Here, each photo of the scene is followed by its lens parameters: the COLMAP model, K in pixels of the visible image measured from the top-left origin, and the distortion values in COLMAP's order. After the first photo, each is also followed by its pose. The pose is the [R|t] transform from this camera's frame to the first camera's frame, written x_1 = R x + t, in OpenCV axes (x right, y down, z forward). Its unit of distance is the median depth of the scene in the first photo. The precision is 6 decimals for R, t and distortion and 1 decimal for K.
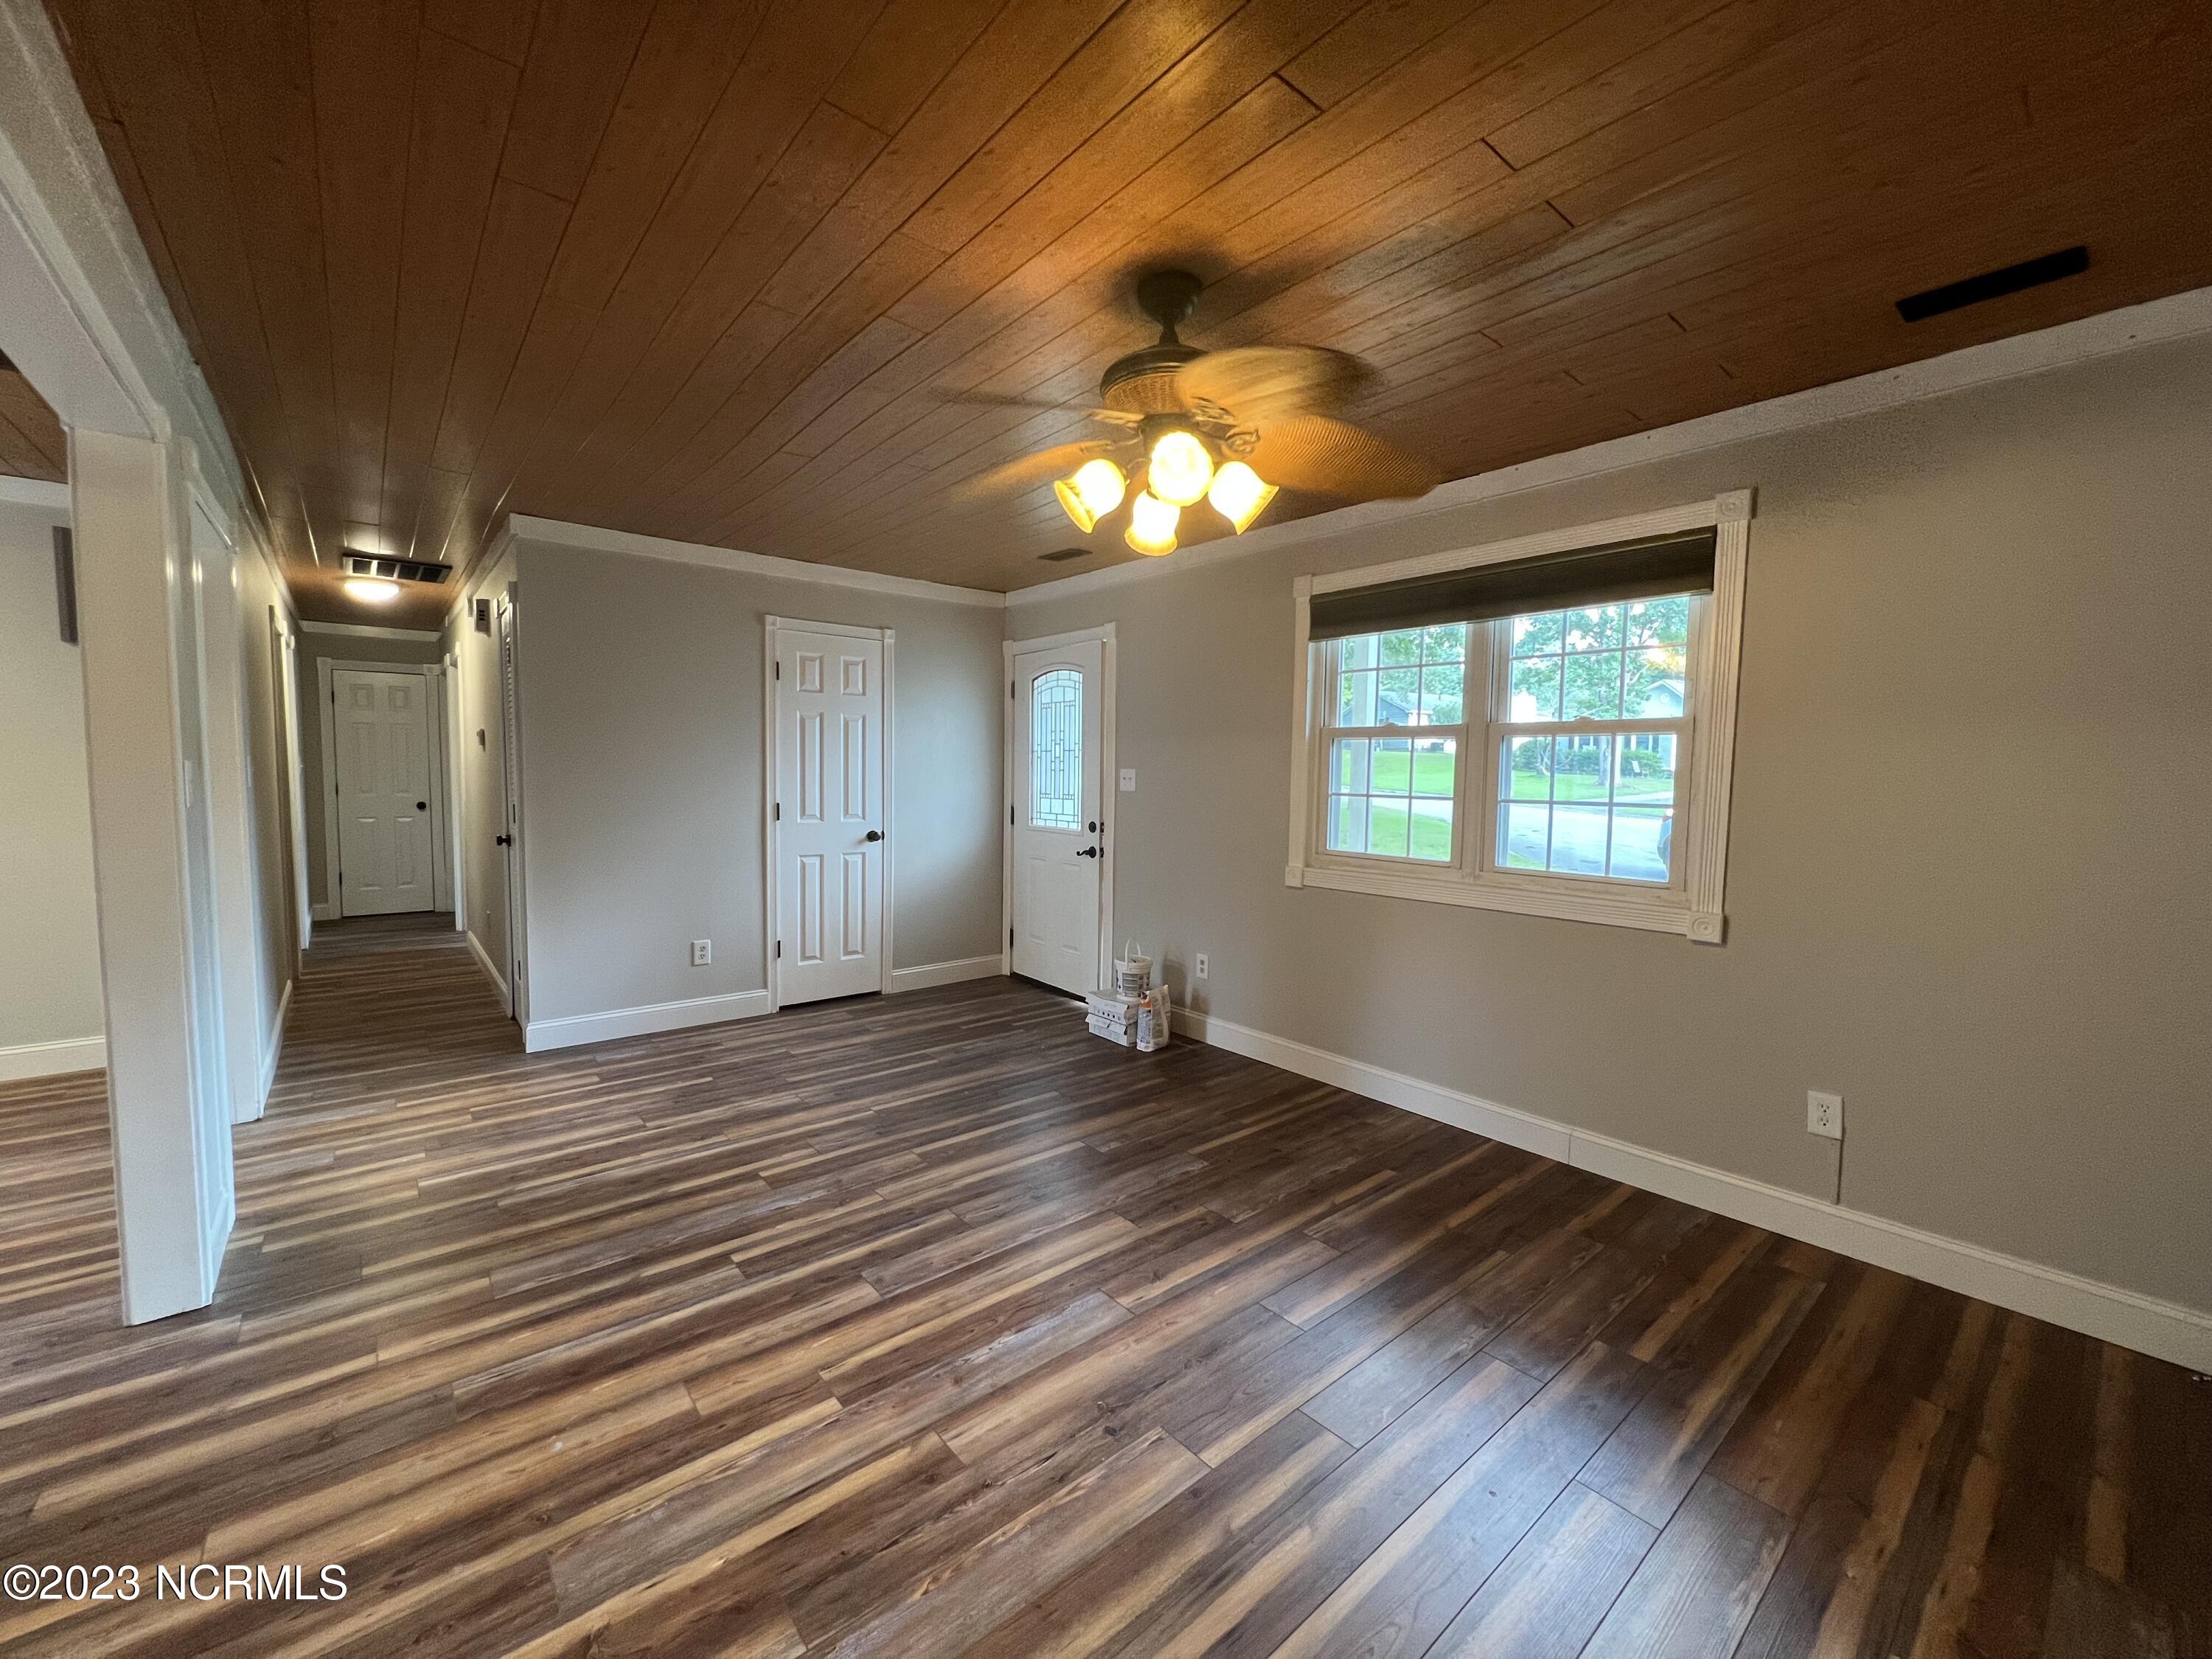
lens RADIAL K [[883.8, 0, 1105.3], [0, 883.8, 830.8], [0, 0, 1]] dist [-0.002304, 0.001117]
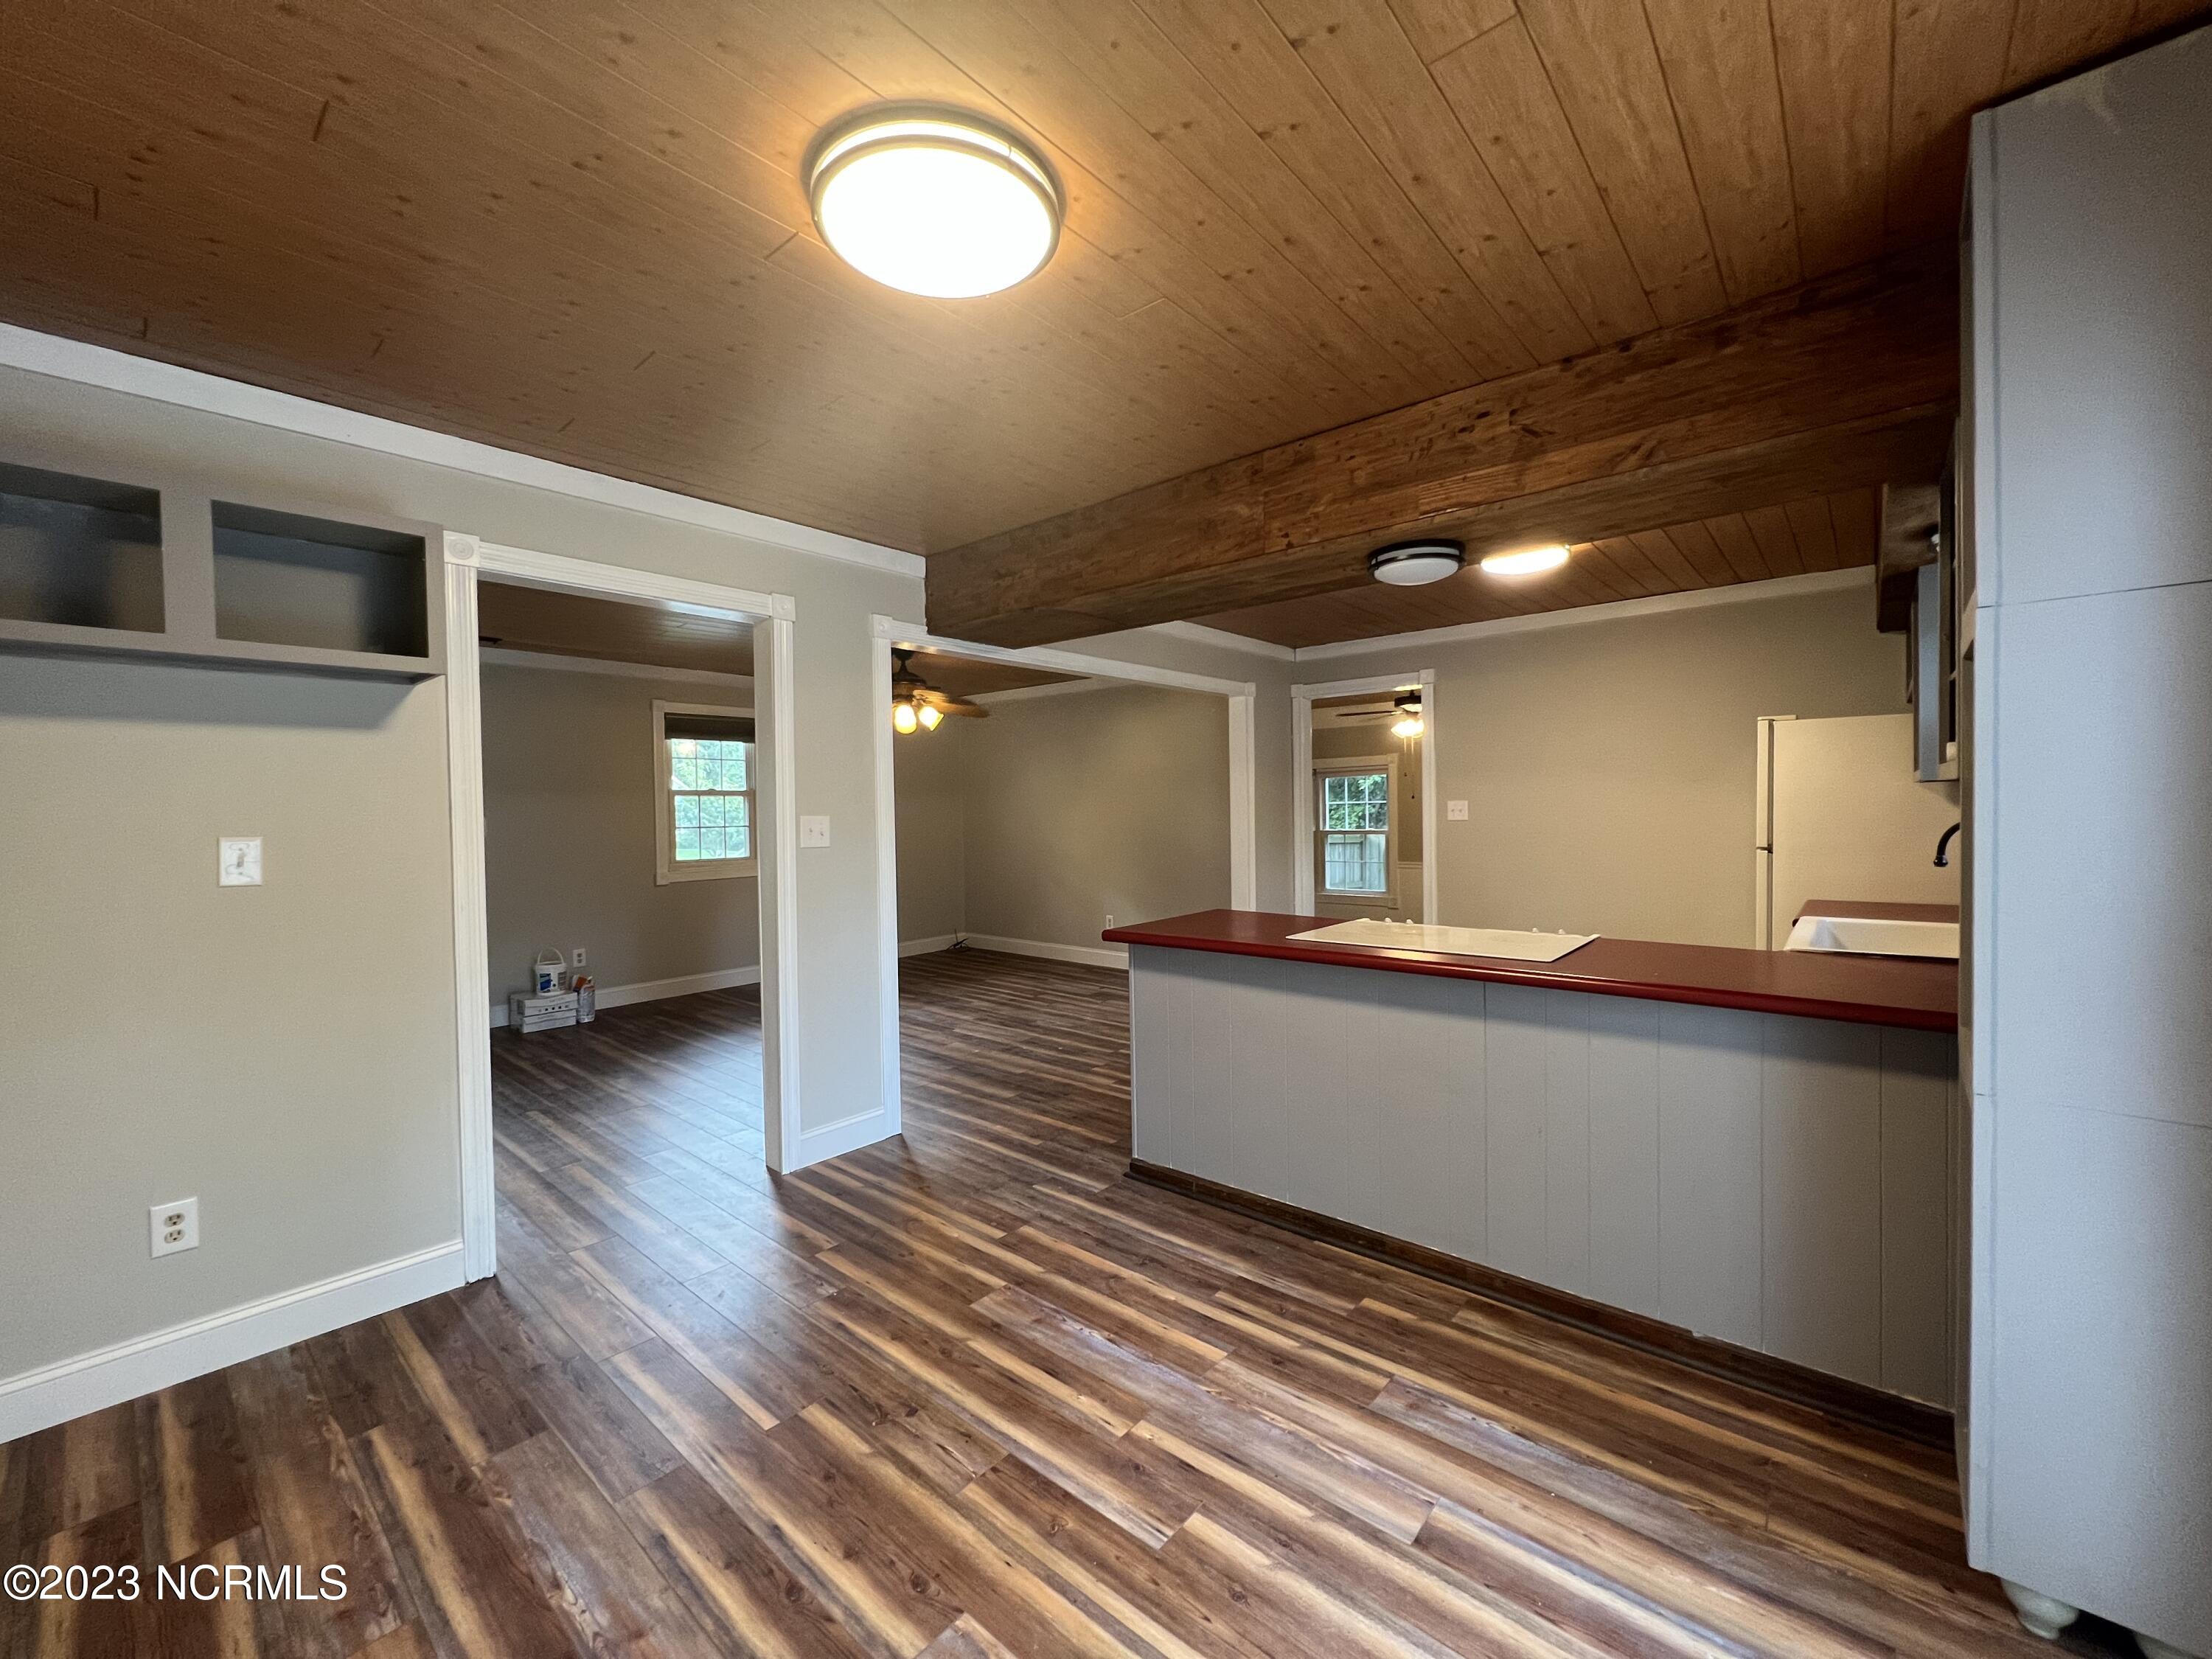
lens RADIAL K [[883.8, 0, 1100.6], [0, 883.8, 824.6], [0, 0, 1]] dist [-0.002304, 0.001117]
pose [[-0.153968, -0.032299, 0.987548, -2.014051], [0.083087, 0.995502, 0.045513, -0.073052], [-0.984576, 0.089060, -0.150591, 0.563042]]
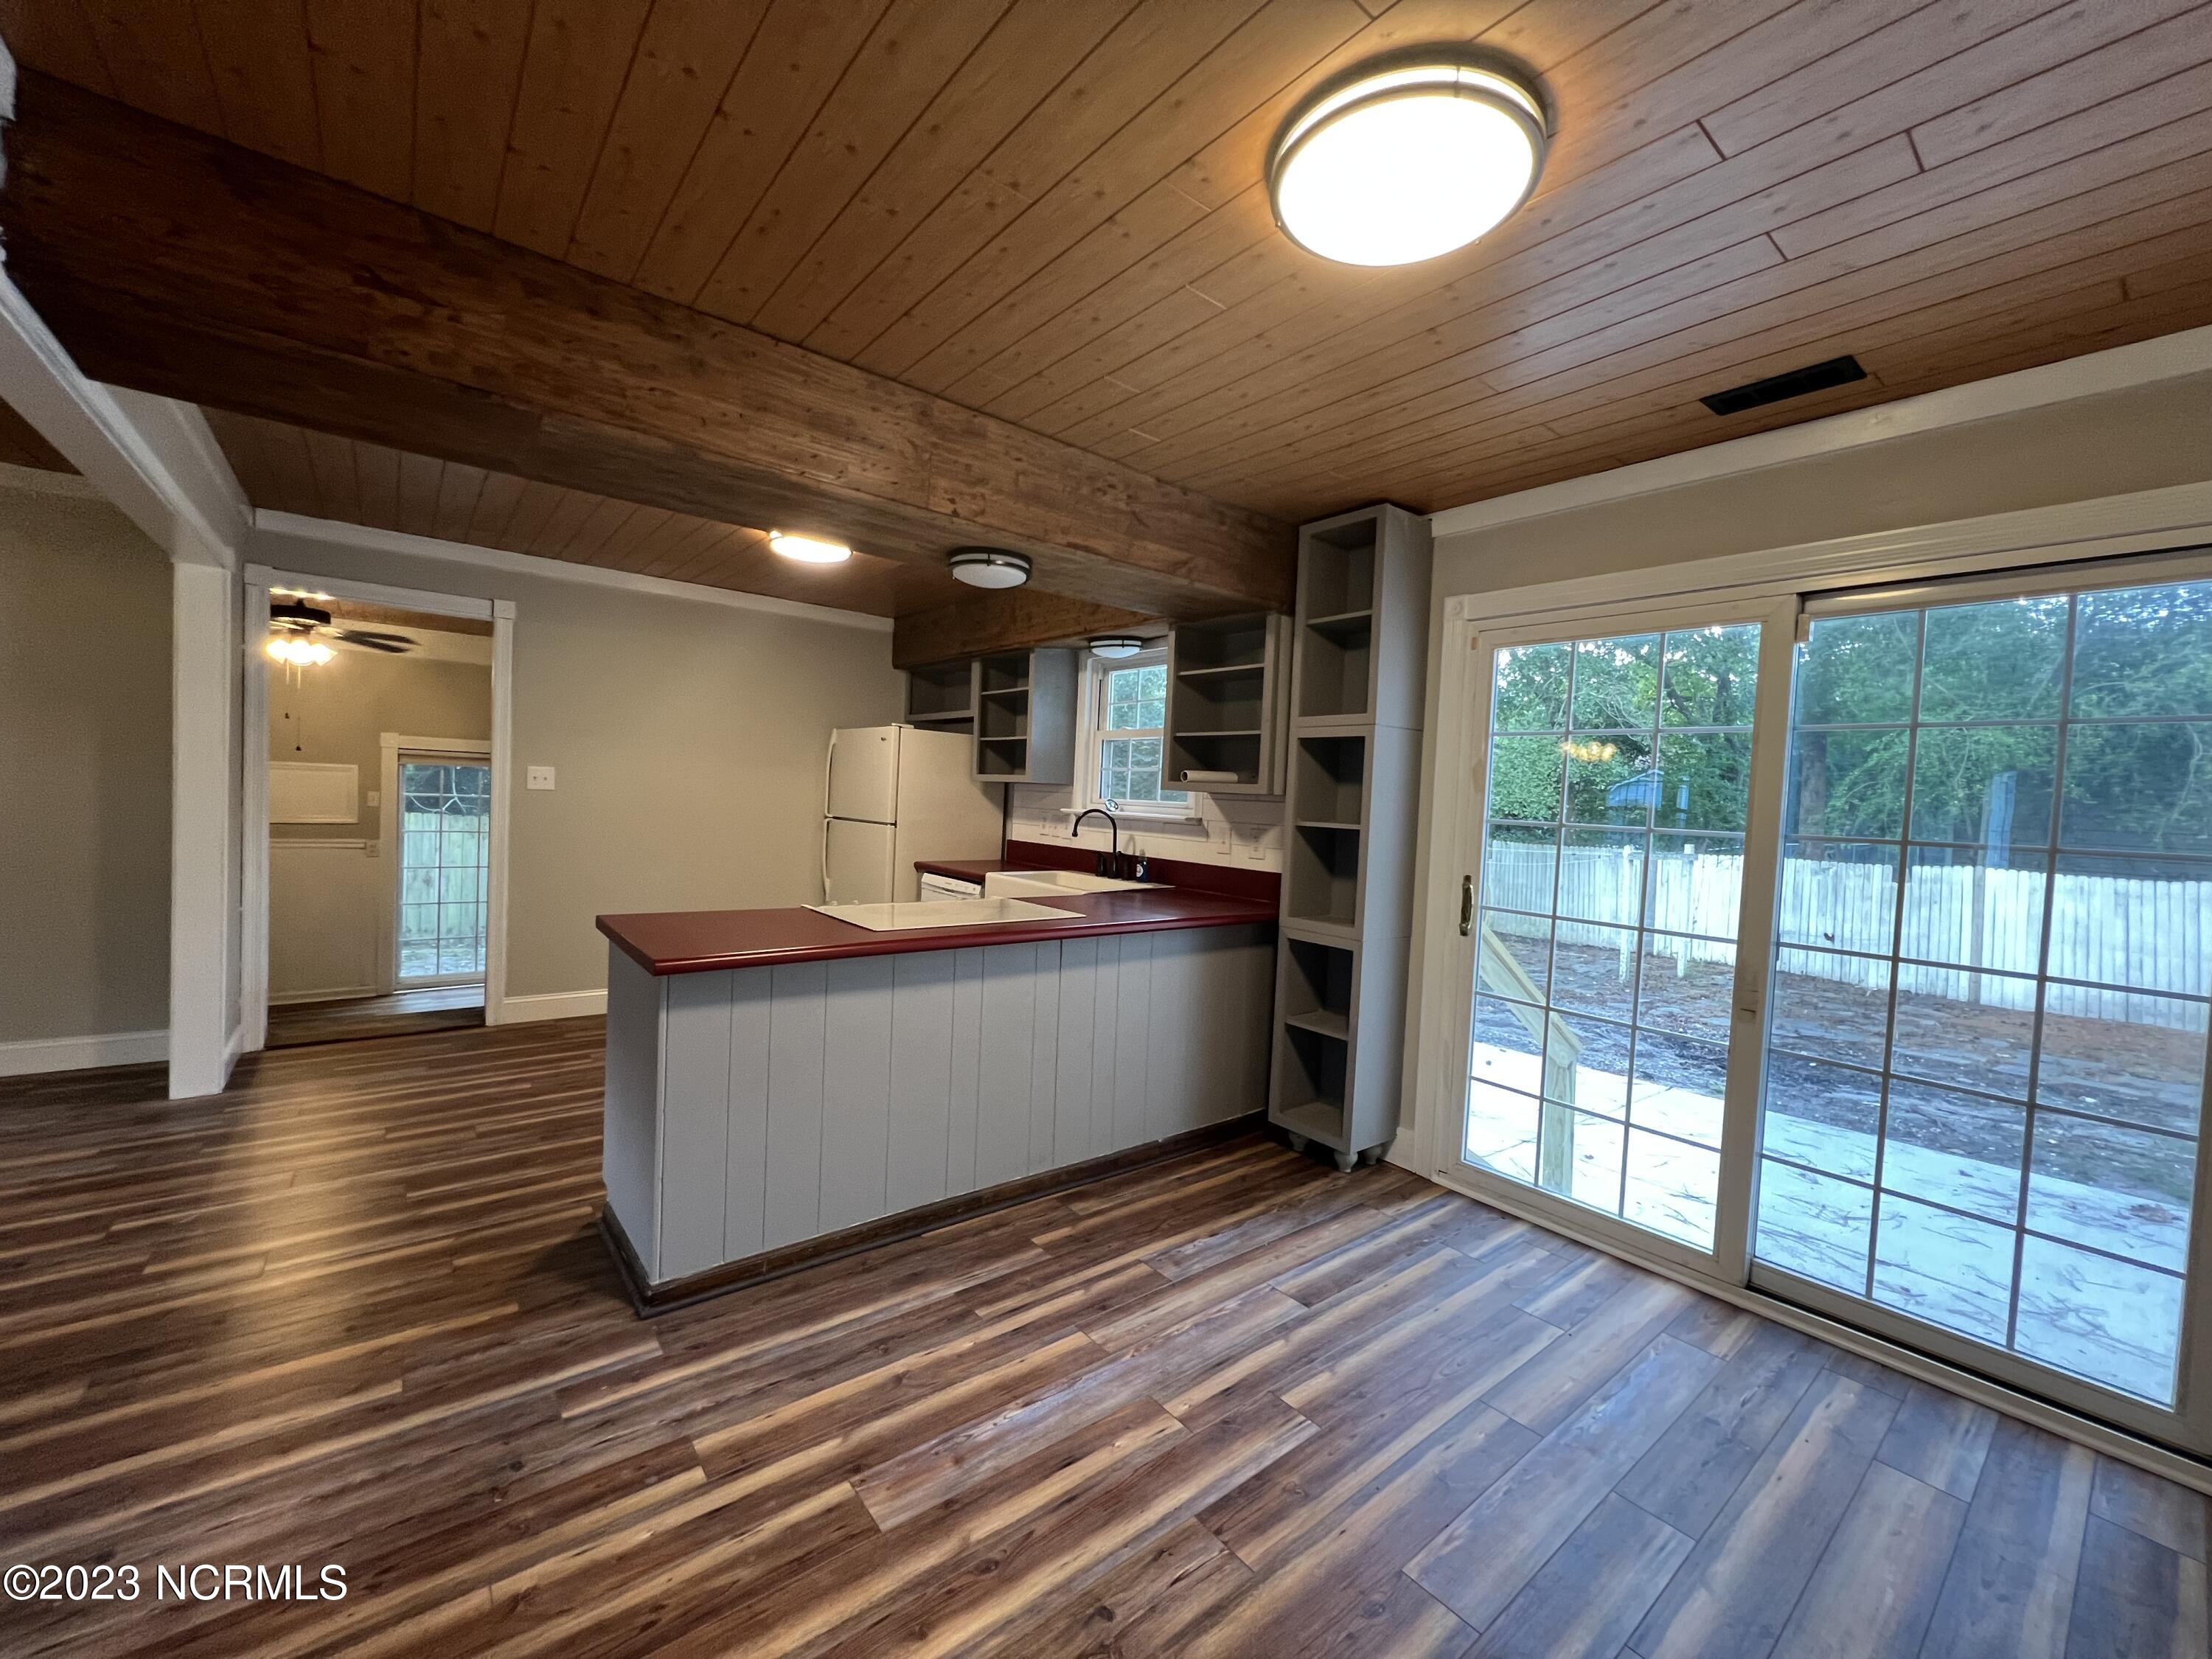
lens RADIAL K [[883.8, 0, 1102.3], [0, 883.8, 827.3], [0, 0, 1]] dist [-0.002304, 0.001117]
pose [[-0.997700, -0.064985, 0.019268, -1.334037], [-0.062562, 0.992270, 0.107173, -0.098840], [-0.026083, 0.105721, -0.994054, 1.079437]]
